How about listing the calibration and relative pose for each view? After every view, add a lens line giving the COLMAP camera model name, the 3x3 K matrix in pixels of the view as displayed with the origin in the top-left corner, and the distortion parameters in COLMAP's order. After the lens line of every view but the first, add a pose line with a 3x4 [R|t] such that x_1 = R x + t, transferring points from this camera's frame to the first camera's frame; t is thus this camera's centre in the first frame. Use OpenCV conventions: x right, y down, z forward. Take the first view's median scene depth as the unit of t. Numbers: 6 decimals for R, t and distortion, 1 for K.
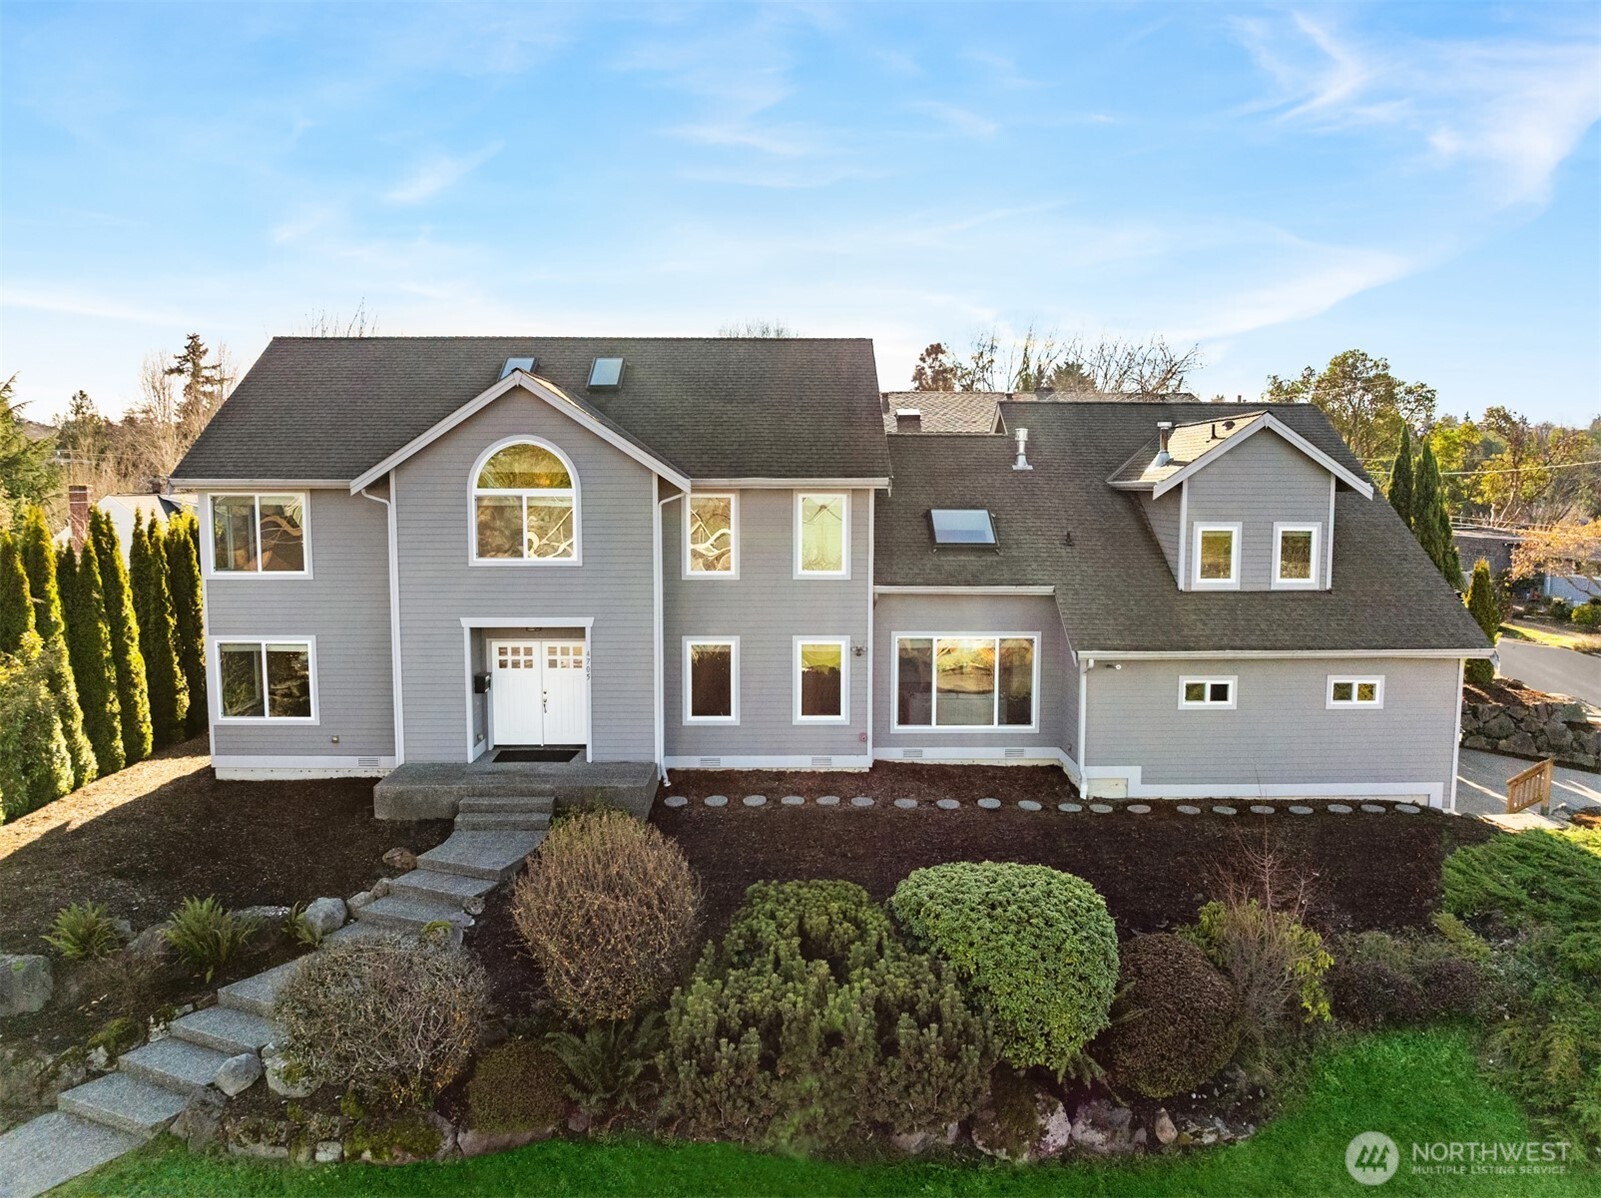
lens RADIAL K [[1093.3, 0, 800.5], [0, 1093.3, 599.0], [0, 0, 1]] dist [-0.001180, -0.065203]
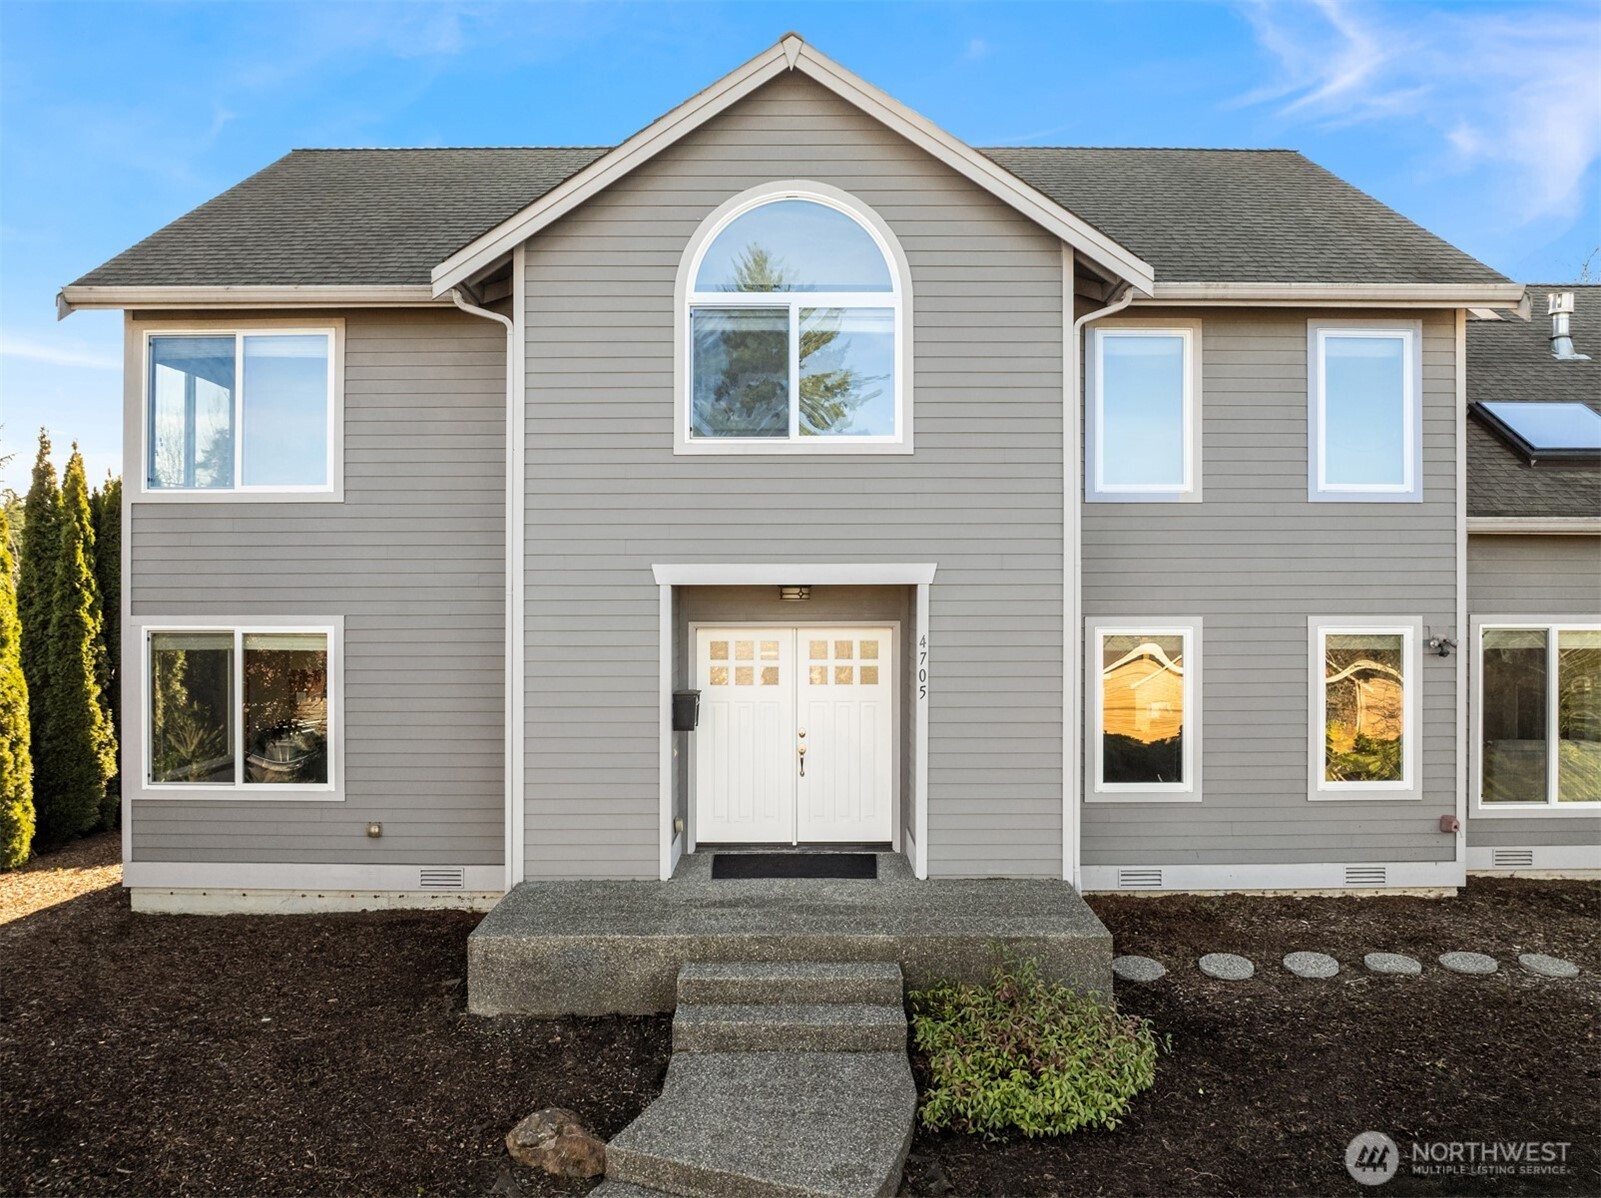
lens RADIAL K [[1105.0, 0, 800.5], [0, 1105.0, 599.0], [0, 0, 1]] dist [-0.036139, -0.000768]
pose [[0.999801, -0.003425, -0.019639, -0.227897], [0.001419, 0.994861, -0.101243, 0.076216], [0.019885, 0.101195, 0.994668, 0.508132]]
